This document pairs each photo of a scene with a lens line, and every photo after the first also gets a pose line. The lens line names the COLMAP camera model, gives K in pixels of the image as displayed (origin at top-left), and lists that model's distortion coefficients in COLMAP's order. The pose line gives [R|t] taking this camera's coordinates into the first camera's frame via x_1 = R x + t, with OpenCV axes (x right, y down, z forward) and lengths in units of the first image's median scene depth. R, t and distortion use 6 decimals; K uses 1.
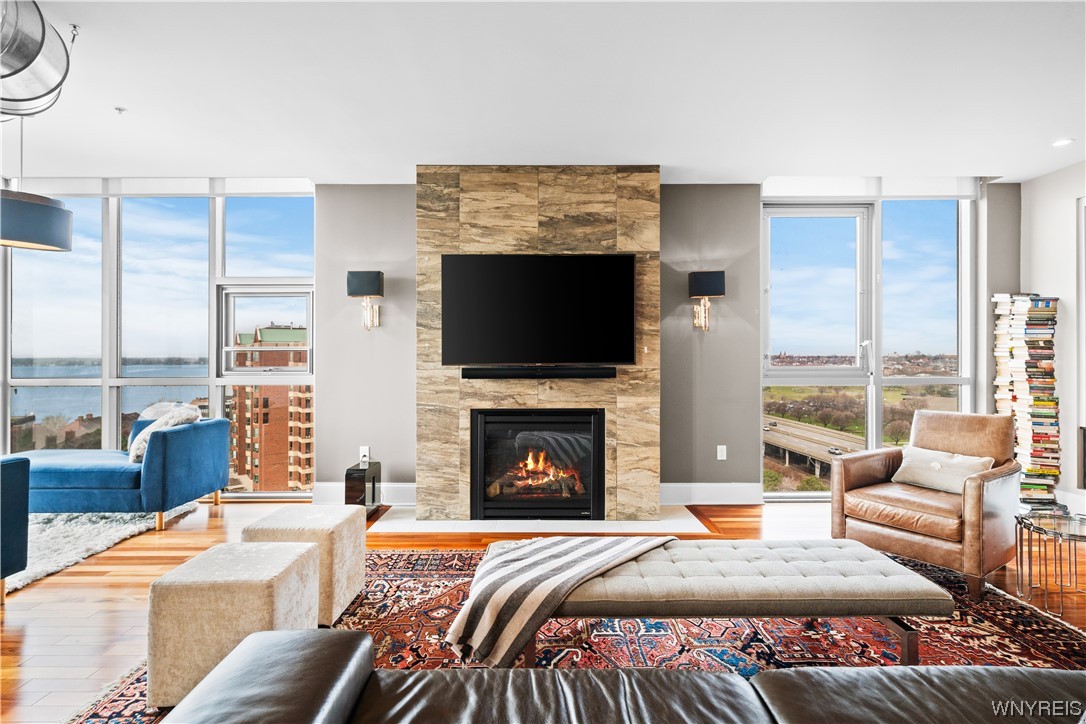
lens RADIAL K [[552.2, 0, 545.1], [0, 552.2, 355.8], [0, 0, 1]] dist [0.002245, -0.001431]
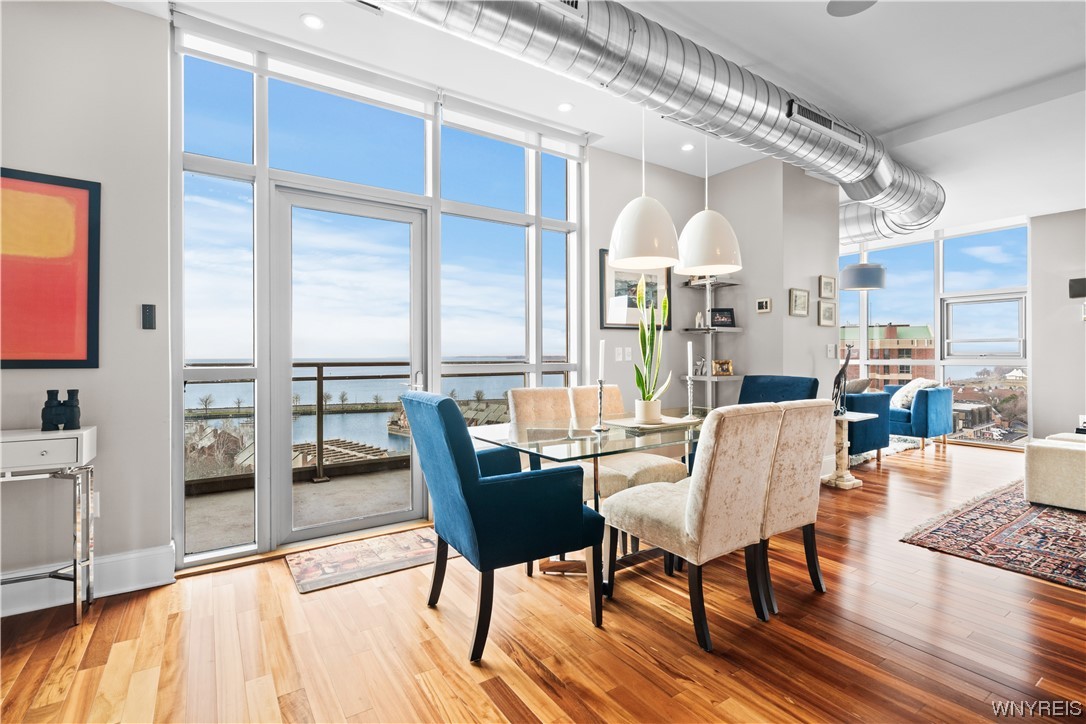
lens RADIAL K [[504.0, 0, 548.5], [0, 504.0, 355.8], [0, 0, 1]] dist [0.001510, 0.000253]
pose [[0.553590, 0.000139, -0.832789, -0.044942], [0.003558, 0.999990, 0.002532, 0.022911], [0.832782, -0.004364, 0.553584, -0.728683]]
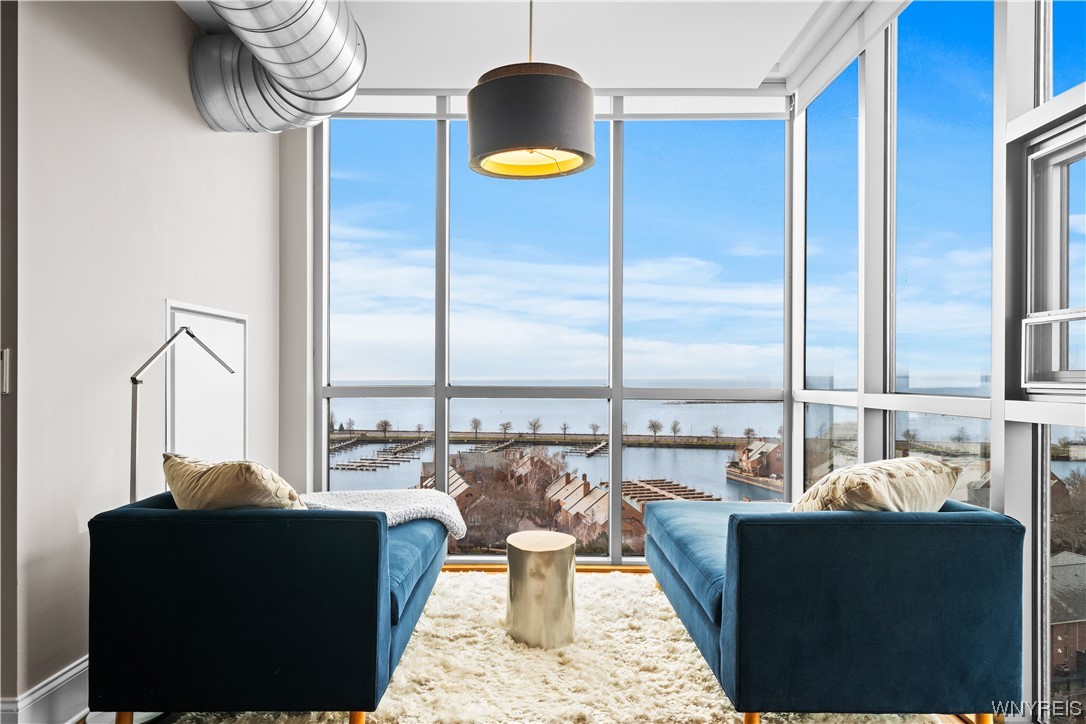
lens RADIAL K [[667.5, 0, 536.3], [0, 667.5, 380.0], [0, 0, 1]] dist [0.003625, 0.000748]
pose [[-0.016712, 0.007064, -0.999835, -0.165791], [0.004994, 0.999963, 0.006981, 0.024985], [0.999848, -0.004877, -0.016746, 0.777461]]
